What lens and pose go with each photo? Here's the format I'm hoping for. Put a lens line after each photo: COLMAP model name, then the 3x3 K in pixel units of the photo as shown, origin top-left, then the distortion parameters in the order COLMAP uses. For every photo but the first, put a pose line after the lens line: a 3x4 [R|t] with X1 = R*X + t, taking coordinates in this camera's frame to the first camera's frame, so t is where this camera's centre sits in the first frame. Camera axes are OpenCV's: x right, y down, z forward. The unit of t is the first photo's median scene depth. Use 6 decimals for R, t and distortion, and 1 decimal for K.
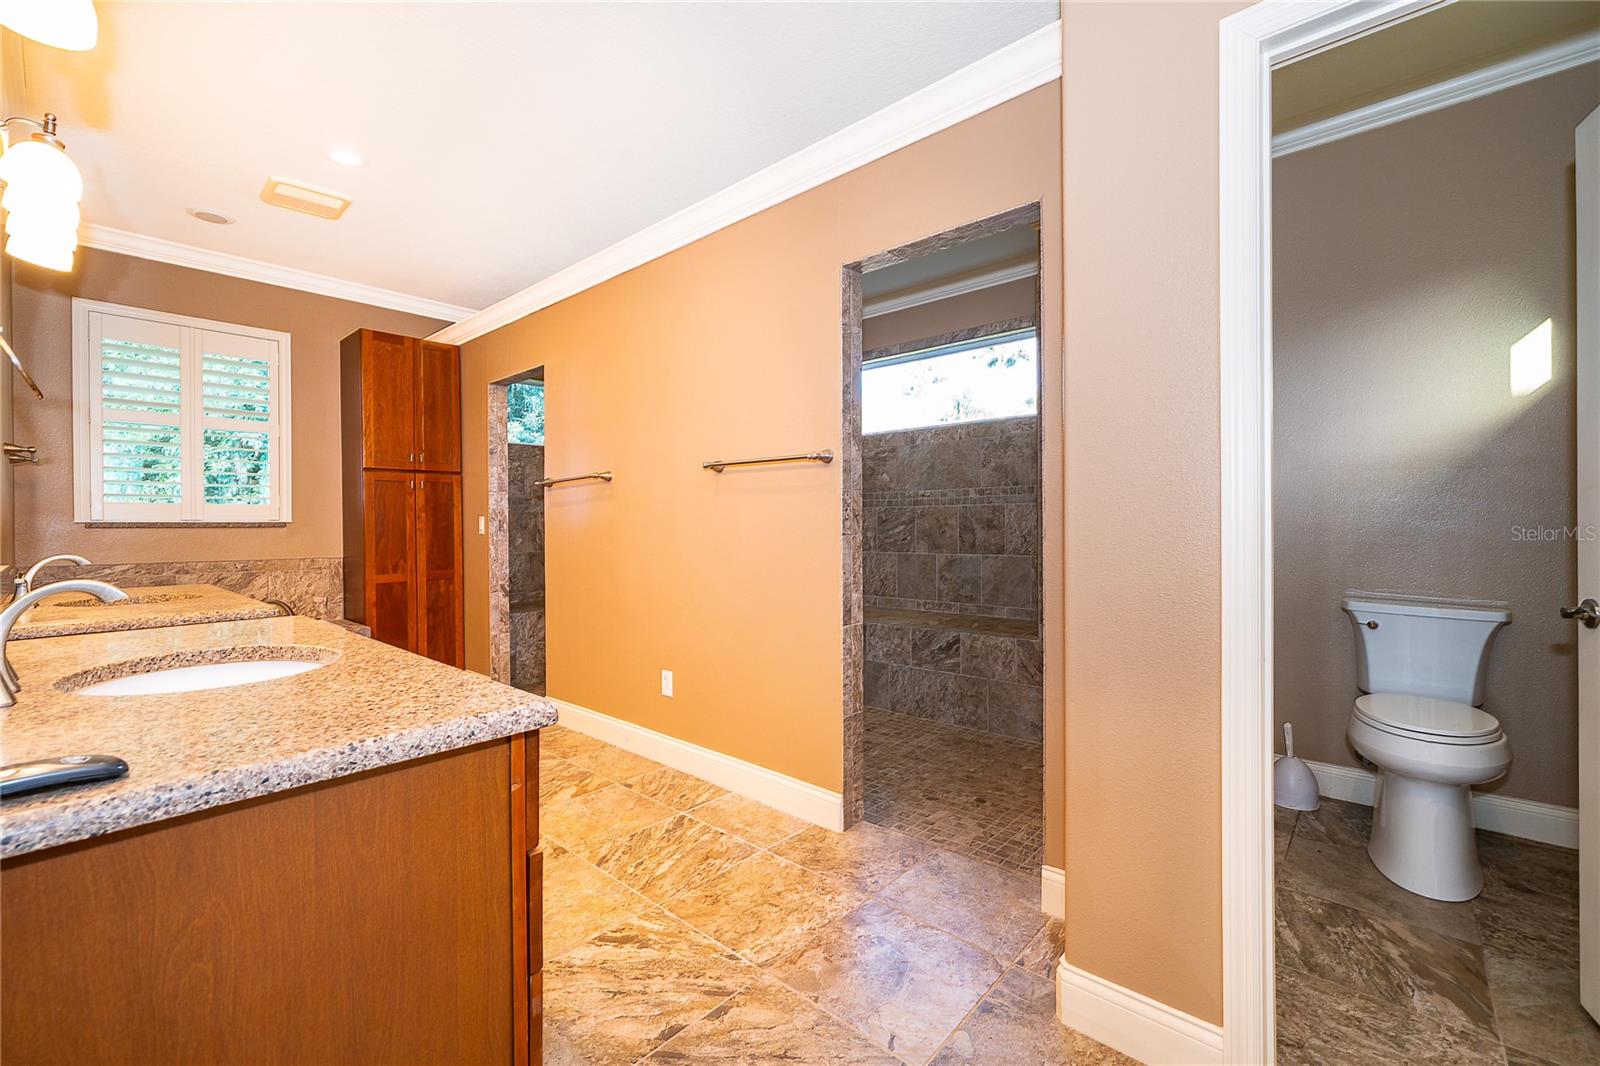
lens RADIAL K [[670.0, 0, 797.6], [0, 670.0, 527.5], [0, 0, 1]] dist [0.000858, -0.000029]
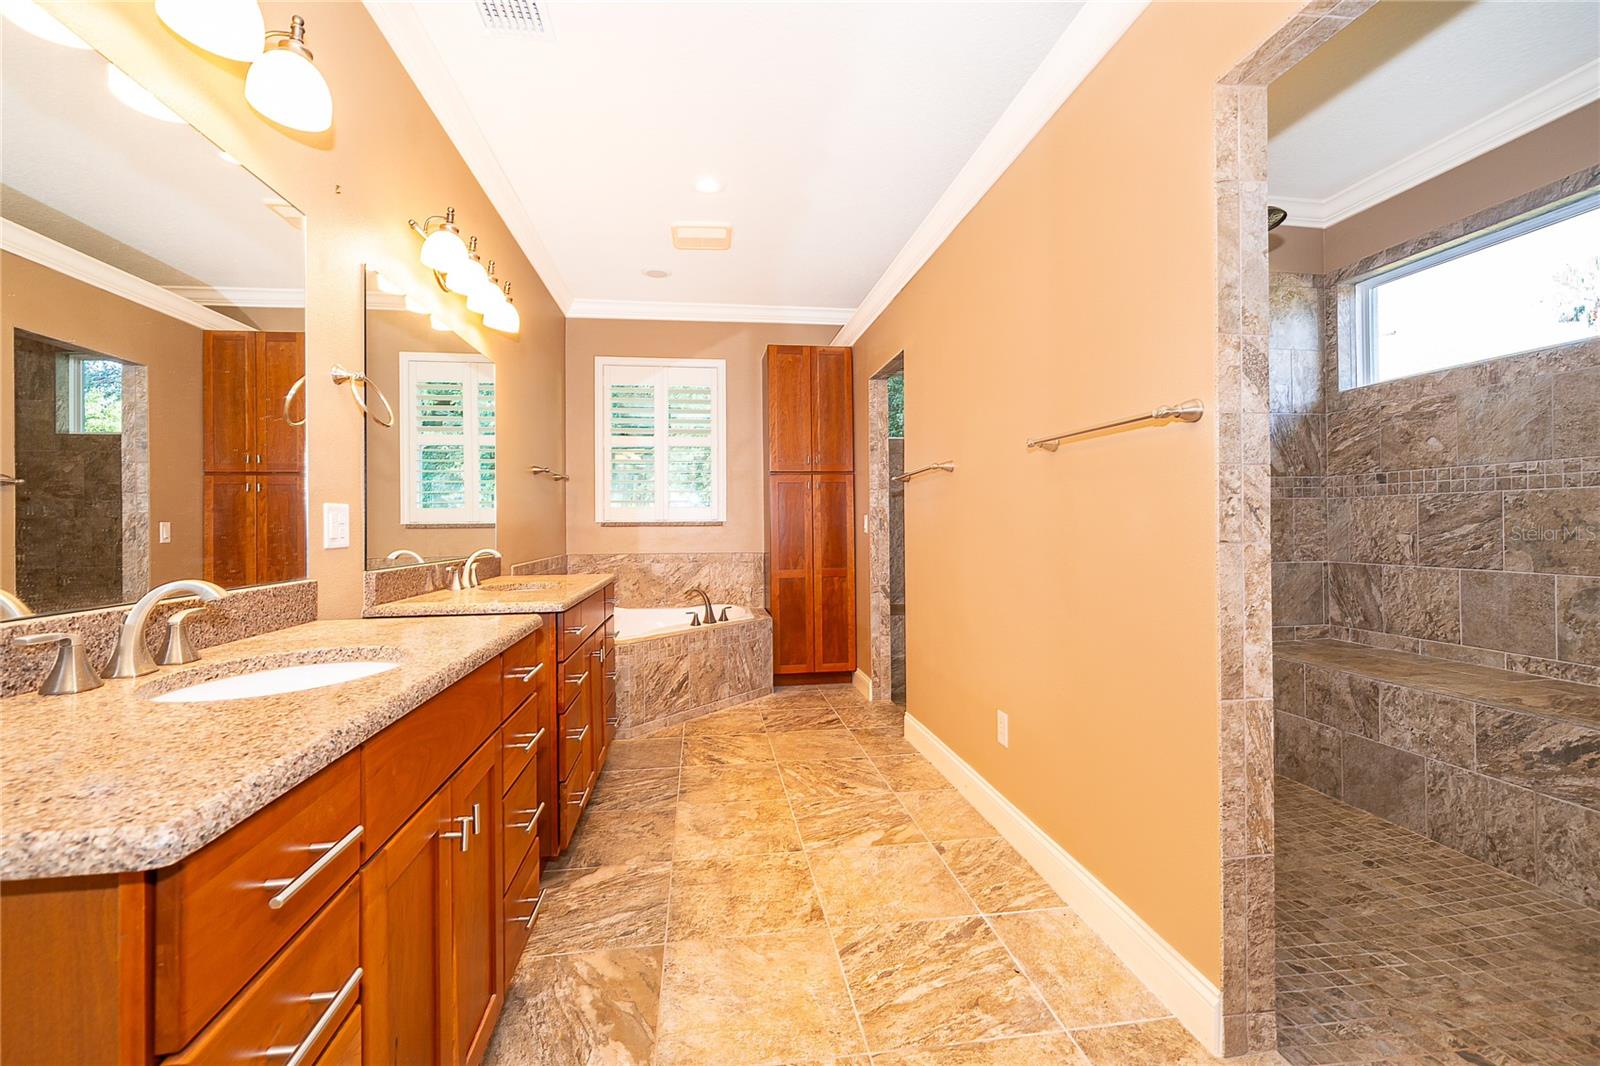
lens RADIAL K [[676.2, 0, 796.7], [0, 676.2, 518.6], [0, 0, 1]] dist [0.000168, 0.000285]
pose [[0.766311, -0.005682, -0.642445, 0.097167], [0.000375, 0.999965, -0.008397, -0.003057], [0.642470, 0.006194, 0.766286, 0.187098]]
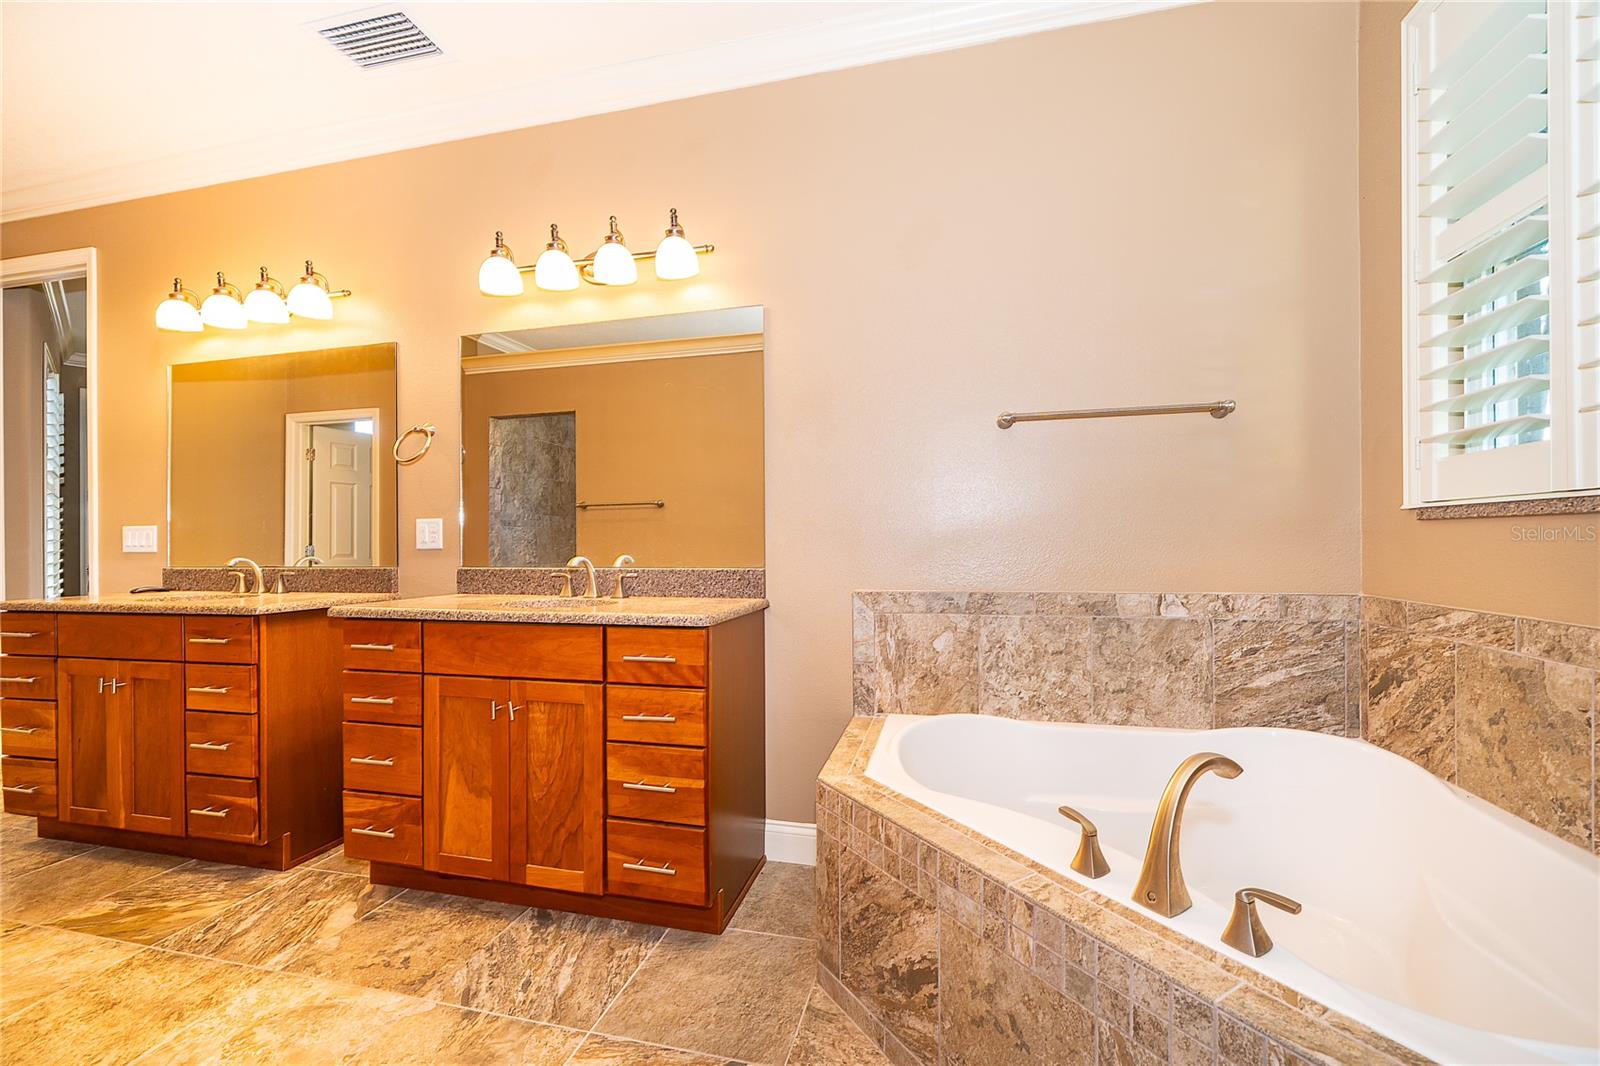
lens RADIAL K [[661.3, 0, 795.6], [0, 661.3, 538.9], [0, 0, 1]] dist [-0.000337, -0.000045]
pose [[-0.884503, 0.015464, -0.466279, -0.430688], [0.014731, 0.999878, 0.005218, 0.004393], [0.466302, -0.002253, -0.884623, 1.057576]]
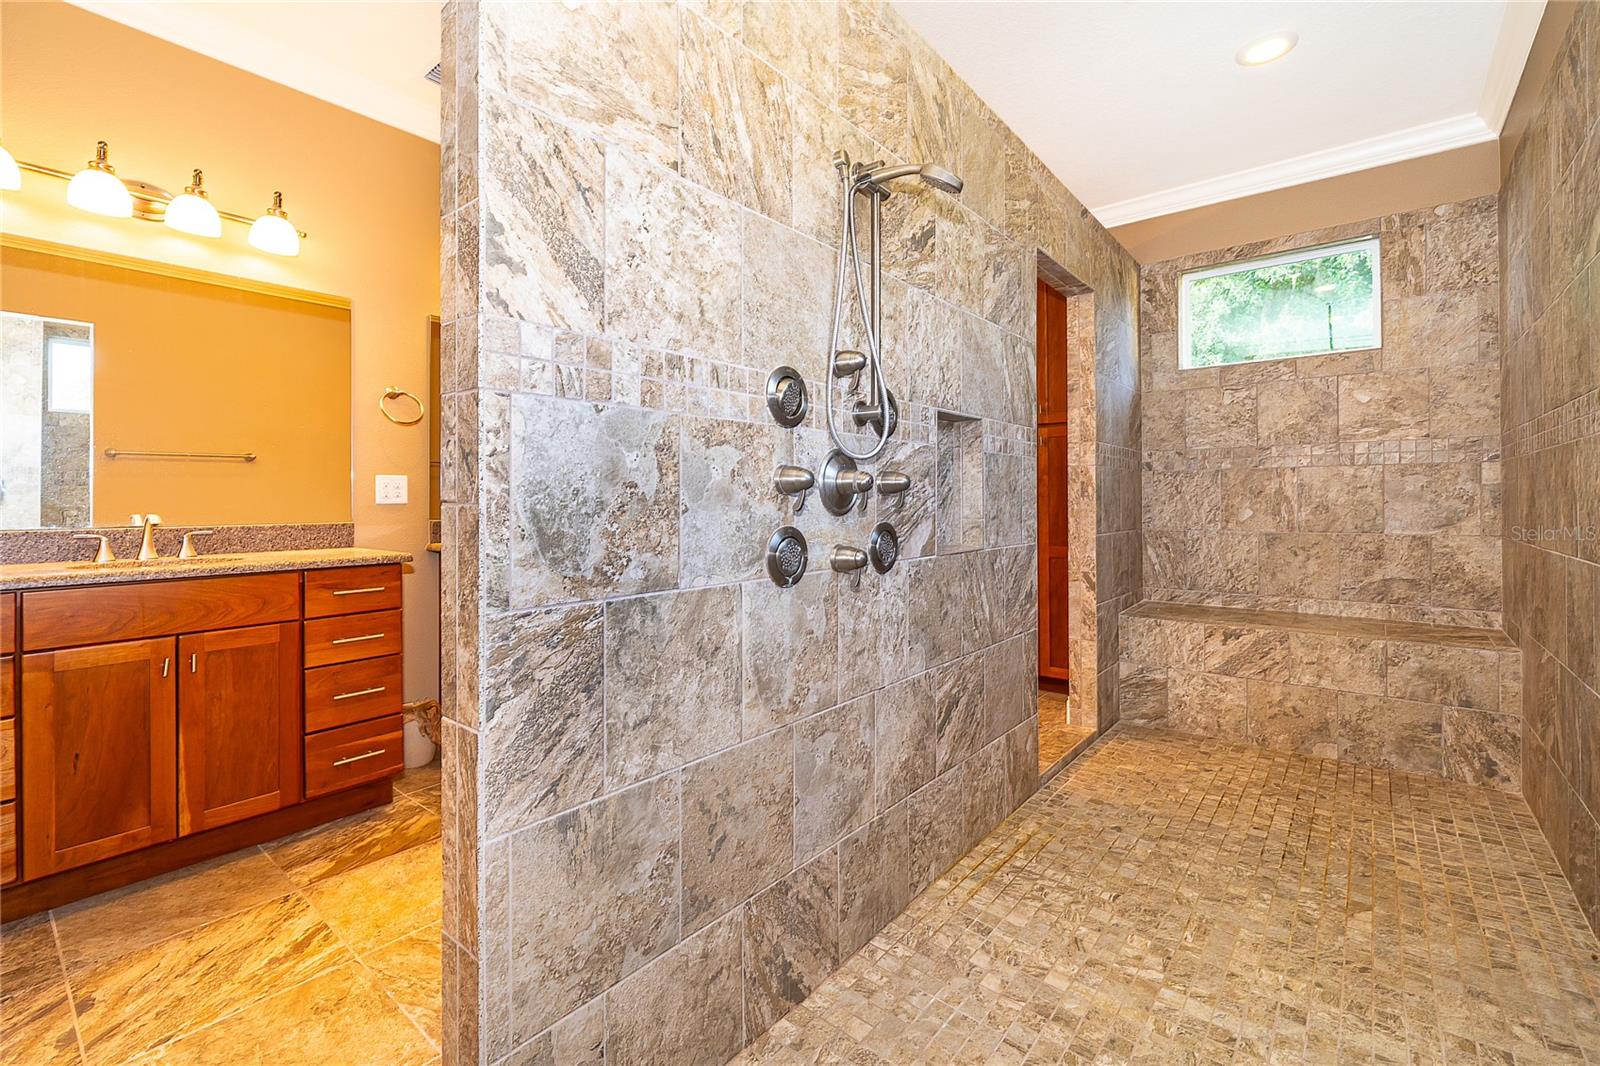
lens RADIAL K [[695.6, 0, 800.4], [0, 695.6, 495.9], [0, 0, 1]] dist [-0.000271, -0.000106]
pose [[0.040714, 0.000349, -0.999171, 0.310300], [-0.000405, 1.000000, 0.000333, 0.003747], [0.999171, 0.000391, 0.040715, 0.718082]]
